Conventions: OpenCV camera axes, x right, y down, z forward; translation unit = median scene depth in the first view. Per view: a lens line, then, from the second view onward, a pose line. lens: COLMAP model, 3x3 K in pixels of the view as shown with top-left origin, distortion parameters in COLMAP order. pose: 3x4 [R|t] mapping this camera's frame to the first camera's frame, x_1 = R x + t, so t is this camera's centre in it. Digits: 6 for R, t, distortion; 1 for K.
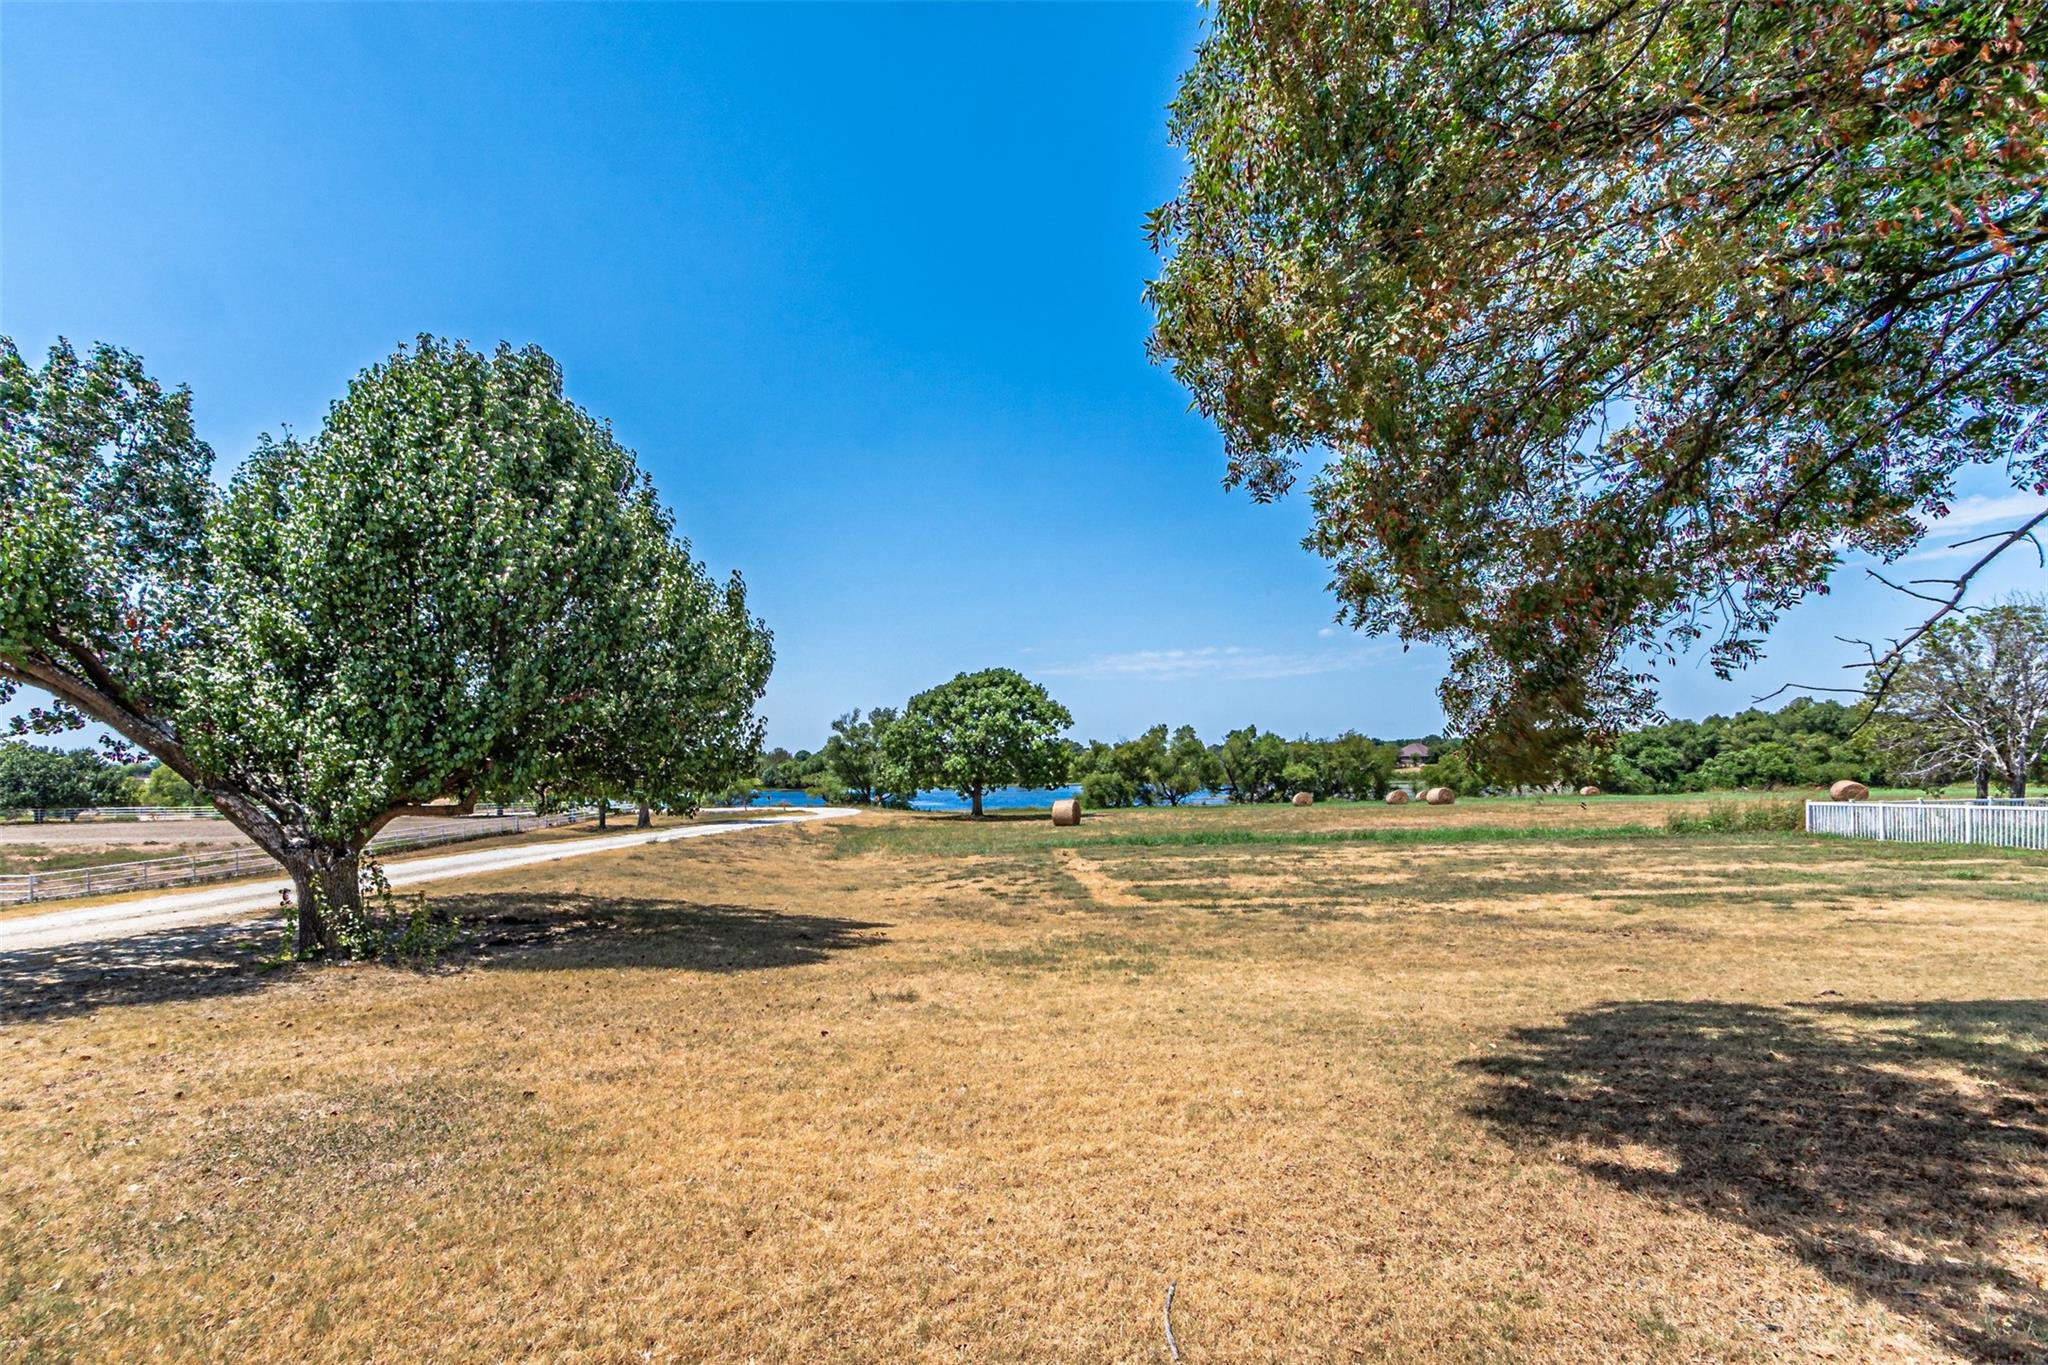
lens RADIAL K [[899.0, 0, 1019.2], [0, 899.0, 779.5], [0, 0, 1]] dist [-0.002043, -0.001024]
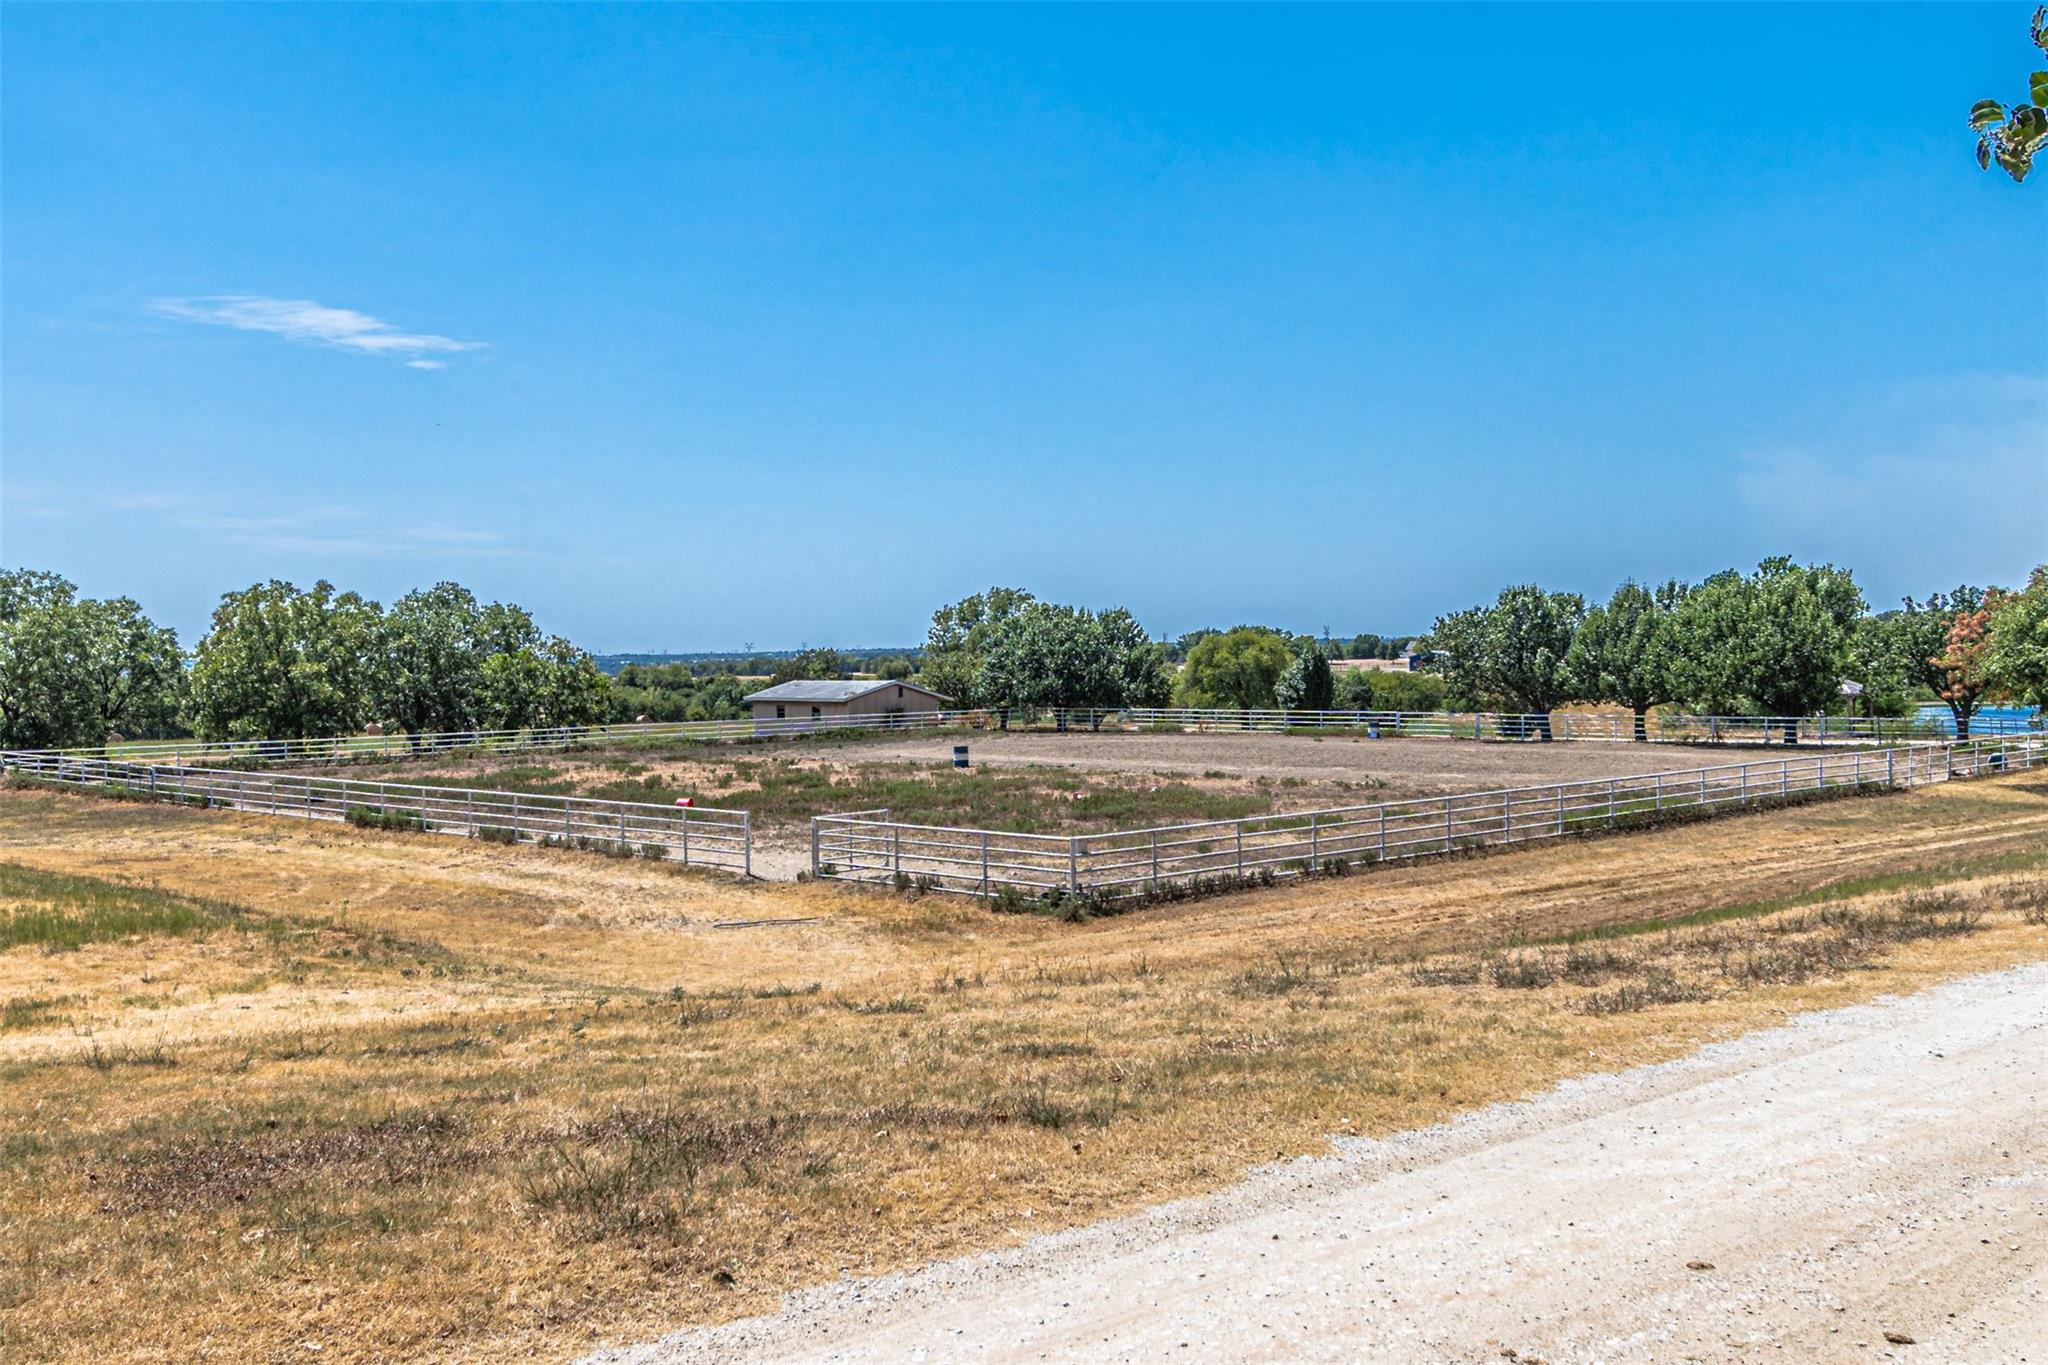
lens RADIAL K [[1892.8, 0, 1017.9], [0, 1892.8, 681.2], [0, 0, 1]] dist [0.003326, 0.000000]
pose [[0.661681, 0.008856, -0.749733, -0.151097], [-0.006046, 0.999961, 0.006476, 0.006365], [0.749761, 0.000248, 0.661709, 0.126322]]
